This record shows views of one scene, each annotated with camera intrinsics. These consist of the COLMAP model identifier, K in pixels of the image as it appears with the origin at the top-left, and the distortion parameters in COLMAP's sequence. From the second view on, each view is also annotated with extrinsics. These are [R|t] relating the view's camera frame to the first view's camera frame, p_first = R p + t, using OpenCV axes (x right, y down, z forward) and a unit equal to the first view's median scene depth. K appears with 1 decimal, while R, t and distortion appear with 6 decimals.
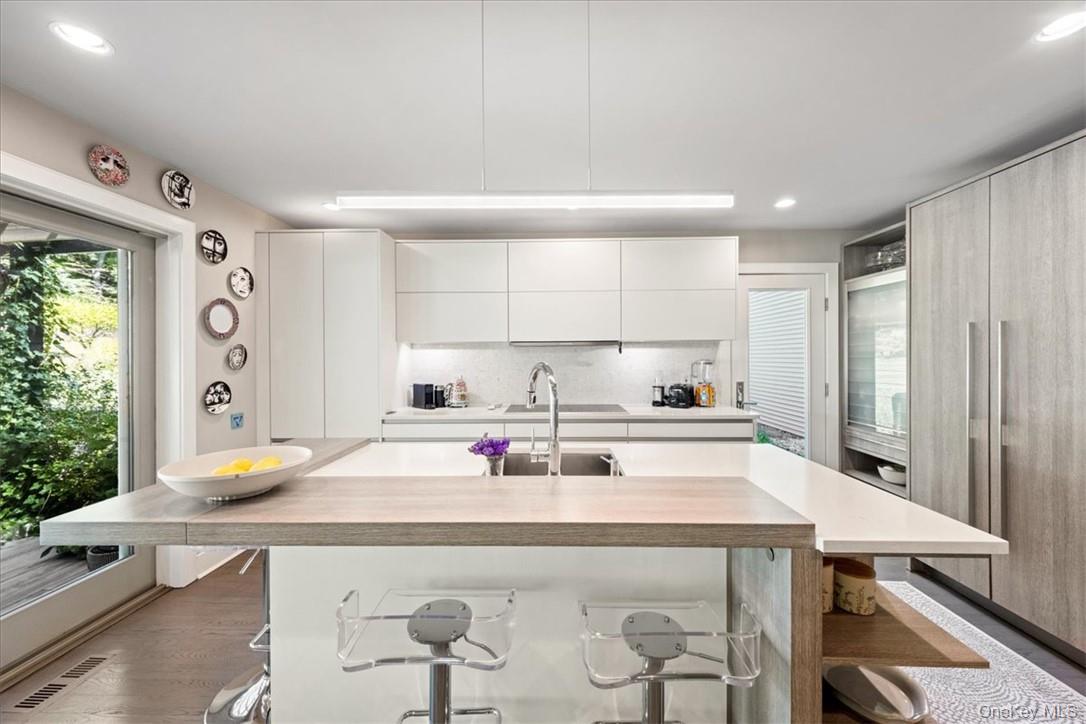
lens RADIAL K [[400.8, 0, 545.4], [0, 400.8, 357.9], [0, 0, 1]] dist [0.000085, -0.000204]
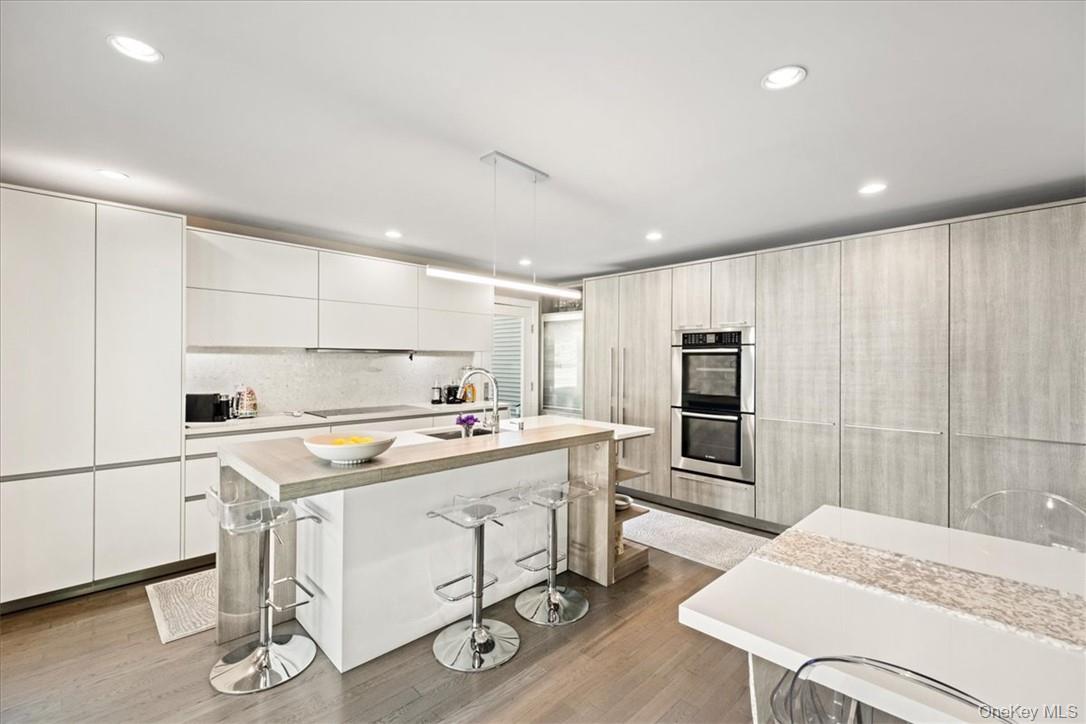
lens RADIAL K [[468.0, 0, 542.9], [0, 468.0, 361.8], [0, 0, 1]] dist [0.002018, 0.000043]
pose [[0.699442, 0.006844, 0.714656, -0.518268], [-0.007441, 0.999970, -0.002294, -0.007872], [-0.714650, -0.003713, 0.699472, -0.235356]]
